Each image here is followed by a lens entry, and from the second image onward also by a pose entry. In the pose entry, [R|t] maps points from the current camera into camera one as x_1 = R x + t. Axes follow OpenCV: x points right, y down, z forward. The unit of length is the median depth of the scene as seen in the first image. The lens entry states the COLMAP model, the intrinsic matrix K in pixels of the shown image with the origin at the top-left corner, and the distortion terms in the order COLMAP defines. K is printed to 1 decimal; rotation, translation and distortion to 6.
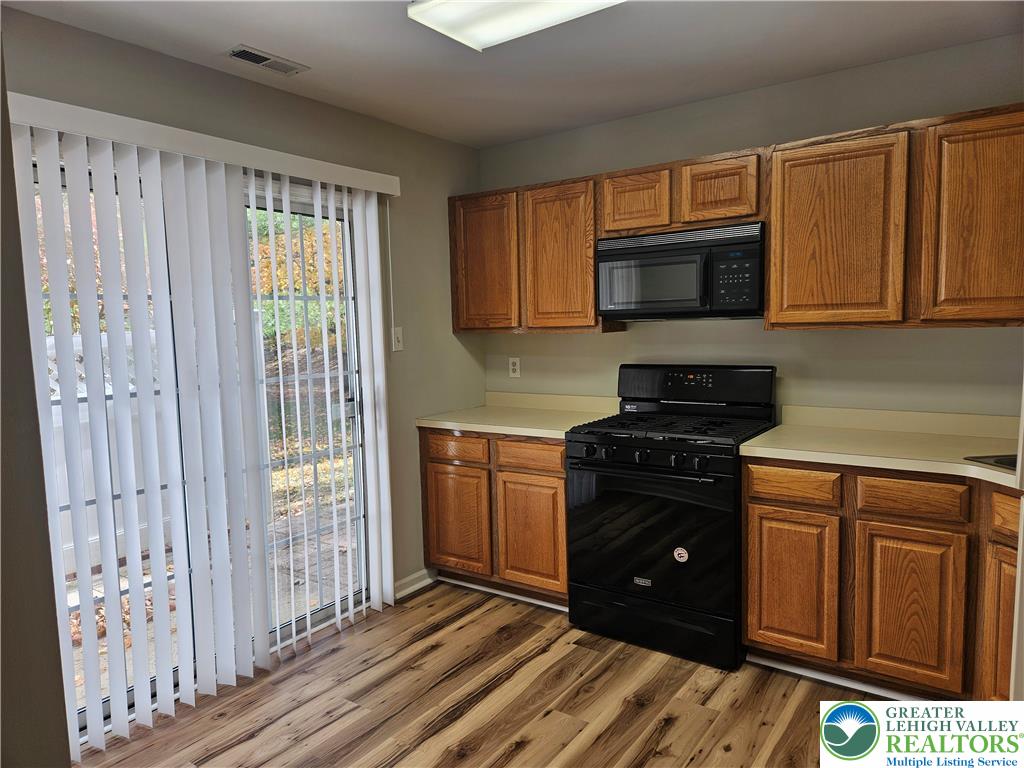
lens RADIAL K [[680.7, 0, 504.3], [0, 680.7, 386.4], [0, 0, 1]] dist [0.066877, -0.054422]
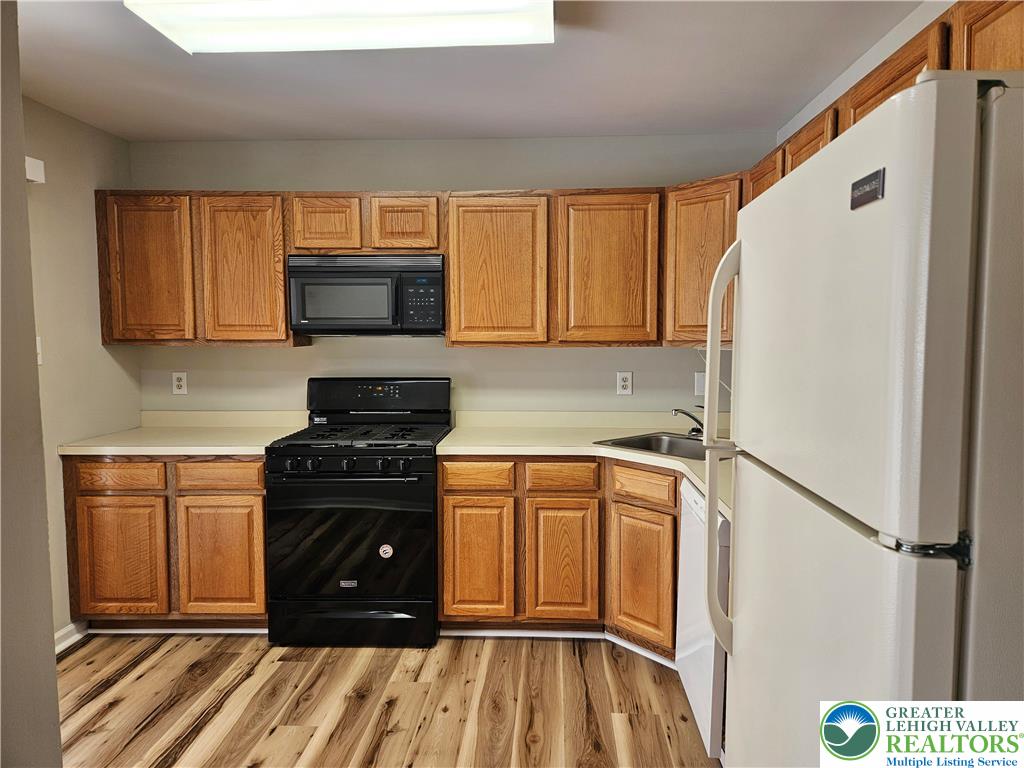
lens RADIAL K [[680.7, 0, 516.8], [0, 680.7, 378.2], [0, 0, 1]] dist [0.066877, -0.054422]
pose [[0.839037, -0.012168, 0.543938, -0.150227], [0.031597, 0.999152, -0.026387, 0.005715], [-0.543156, 0.039326, 0.838710, -0.035334]]
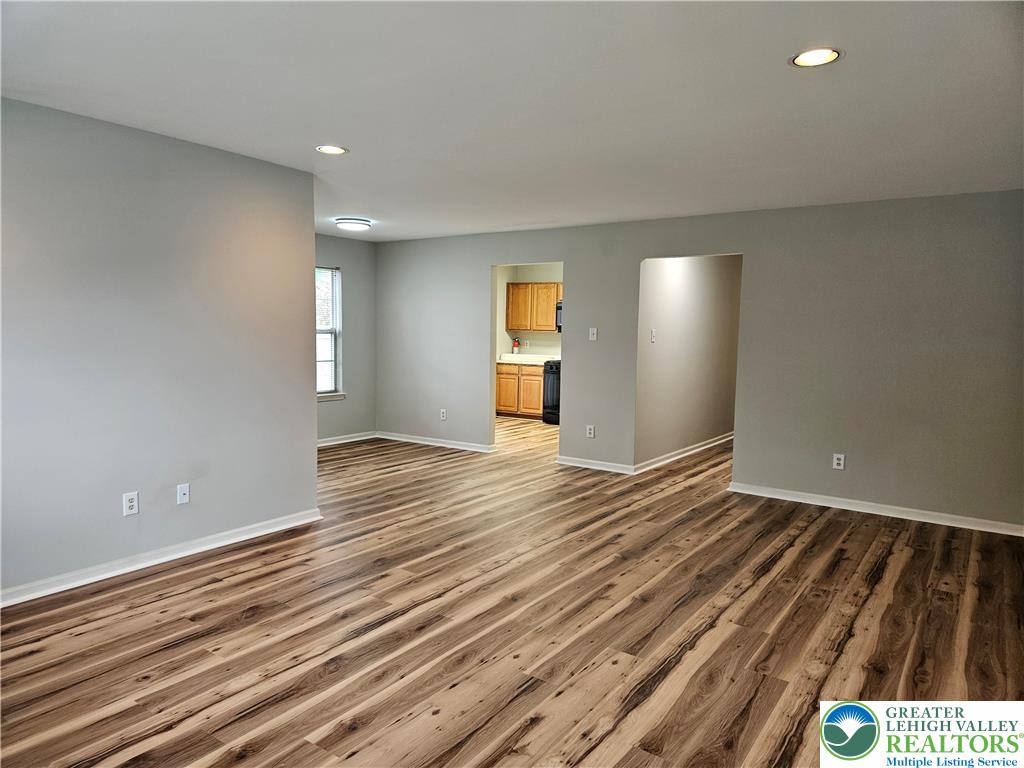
lens RADIAL K [[680.7, 0, 501.9], [0, 680.7, 384.1], [0, 0, 1]] dist [0.066877, -0.054422]
pose [[0.998679, 0.047054, 0.020664, -0.182823], [-0.046704, 0.998763, -0.017092, 0.248981], [-0.021442, 0.016104, 0.999640, -2.355349]]
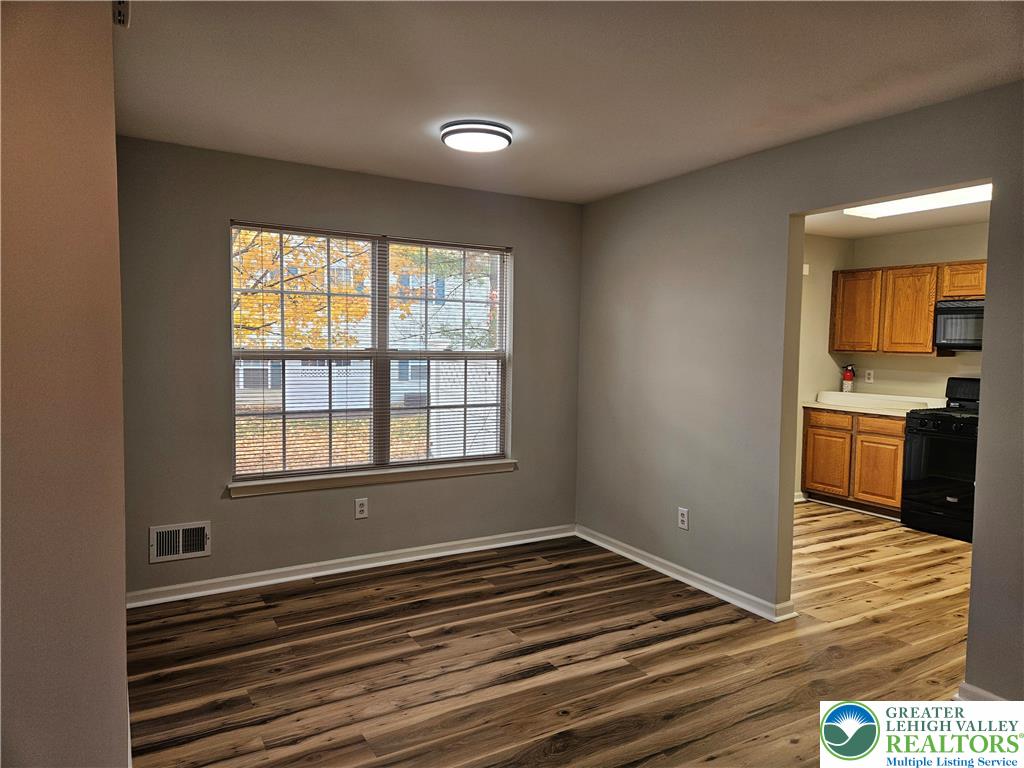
lens RADIAL K [[680.7, 0, 510.1], [0, 680.7, 382.2], [0, 0, 1]] dist [0.066877, -0.054422]
pose [[0.911539, 0.070544, -0.405118, -0.129523], [-0.084215, 0.996319, -0.015996, 0.109899], [0.402498, 0.048697, 0.914125, -1.076089]]
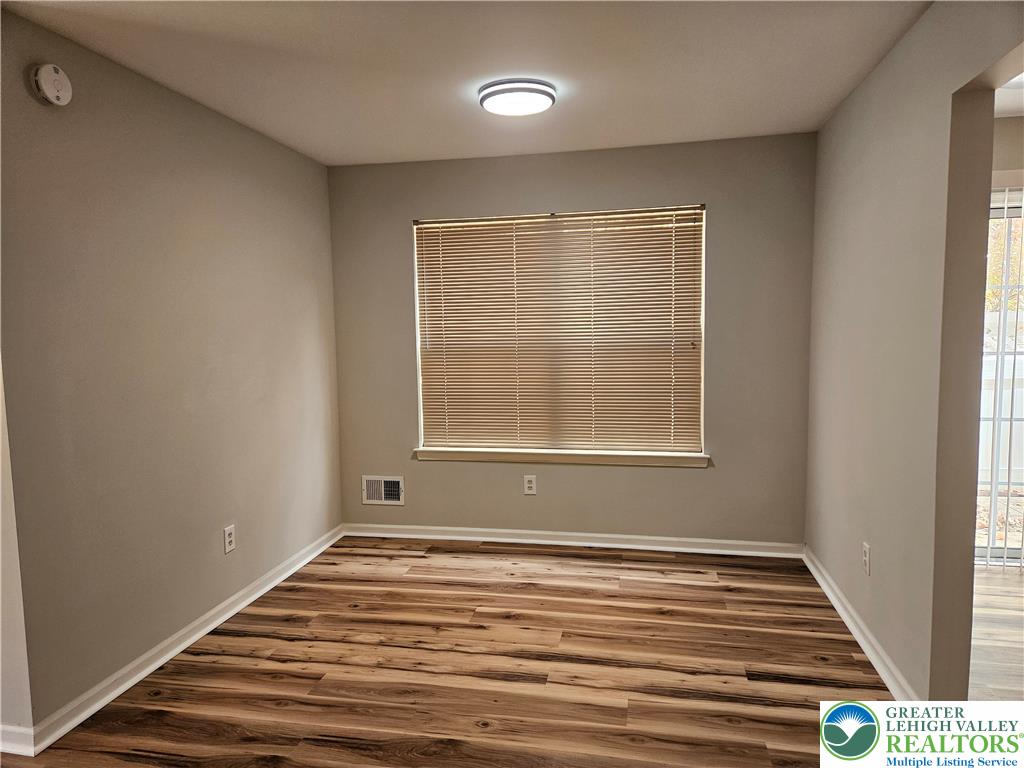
lens RADIAL K [[680.7, 0, 505.8], [0, 680.7, 385.9], [0, 0, 1]] dist [0.066877, -0.054422]
pose [[0.409523, 0.110484, -0.905585, 0.312374], [-0.082711, 0.993048, 0.083751, 0.045652], [0.908543, 0.040604, 0.415814, -0.544226]]
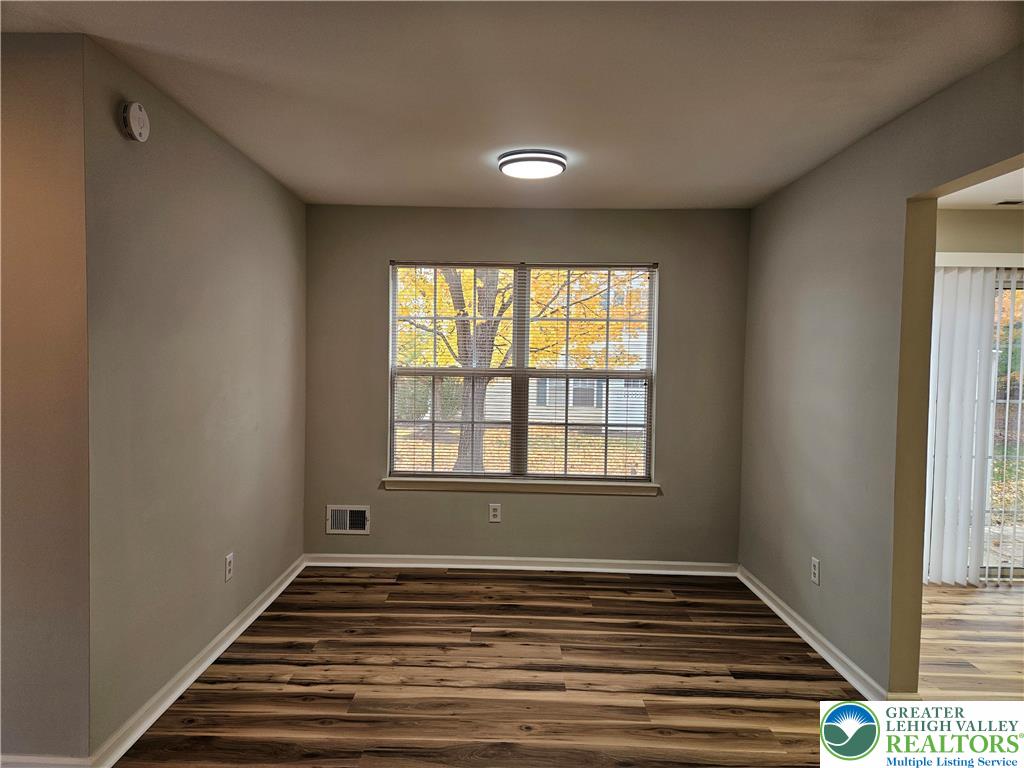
lens RADIAL K [[680.7, 0, 492.1], [0, 680.7, 379.6], [0, 0, 1]] dist [0.066877, -0.054422]
pose [[0.566179, 0.069356, -0.821359, 0.283437], [-0.114828, 0.993374, 0.004727, 0.066715], [0.816245, 0.091639, 0.570392, -0.801657]]
